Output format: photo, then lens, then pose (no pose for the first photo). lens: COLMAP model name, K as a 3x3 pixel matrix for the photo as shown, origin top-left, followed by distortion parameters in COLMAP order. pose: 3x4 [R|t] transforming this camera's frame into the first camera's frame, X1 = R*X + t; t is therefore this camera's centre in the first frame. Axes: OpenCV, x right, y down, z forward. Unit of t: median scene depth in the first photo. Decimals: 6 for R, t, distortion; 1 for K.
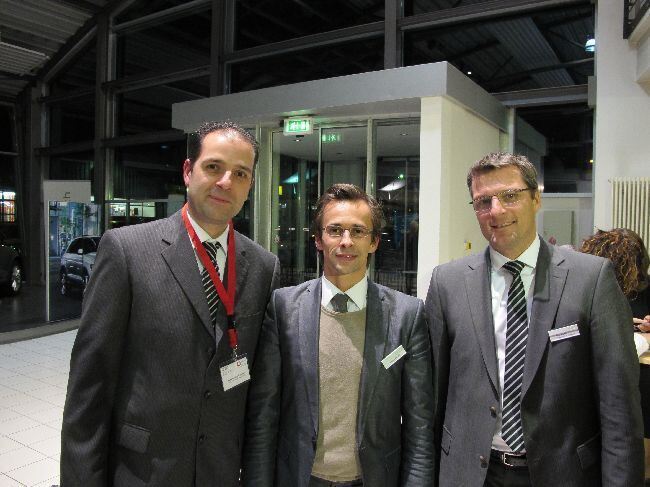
lens RADIAL K [[540.8, 0, 328.2], [0, 540.8, 241.0], [0, 0, 1]] dist [-0.136249, 0.078617]
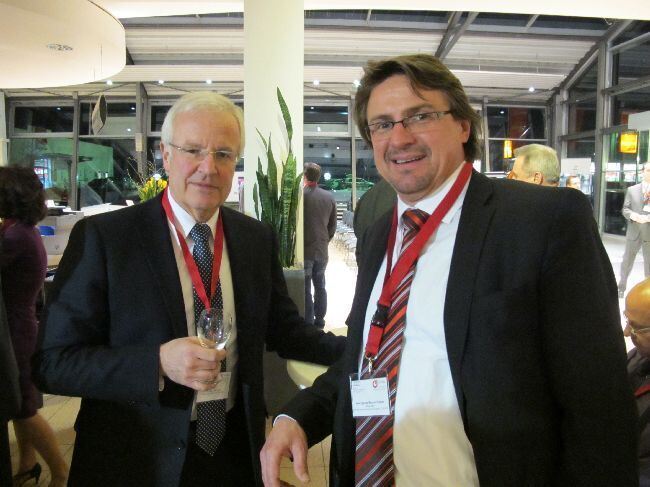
lens RADIAL K [[540.8, 0, 324.7], [0, 540.8, 250.7], [0, 0, 1]] dist [-0.136249, 0.078617]
pose [[0.585555, 0.085241, -0.806138, 0.315655], [-0.025408, 0.995897, 0.086850, 0.036899], [0.810234, -0.030373, 0.585319, -0.475775]]
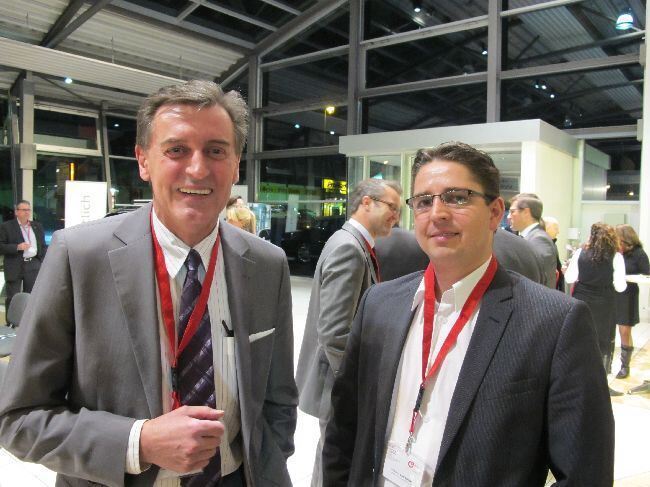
lens RADIAL K [[540.8, 0, 326.3], [0, 540.8, 246.6], [0, 0, 1]] dist [-0.136249, 0.078617]
pose [[0.993283, 0.012196, -0.115063, -0.098833], [-0.010157, 0.999781, 0.018293, 0.007819], [0.115261, -0.017002, 0.993190, -0.280735]]
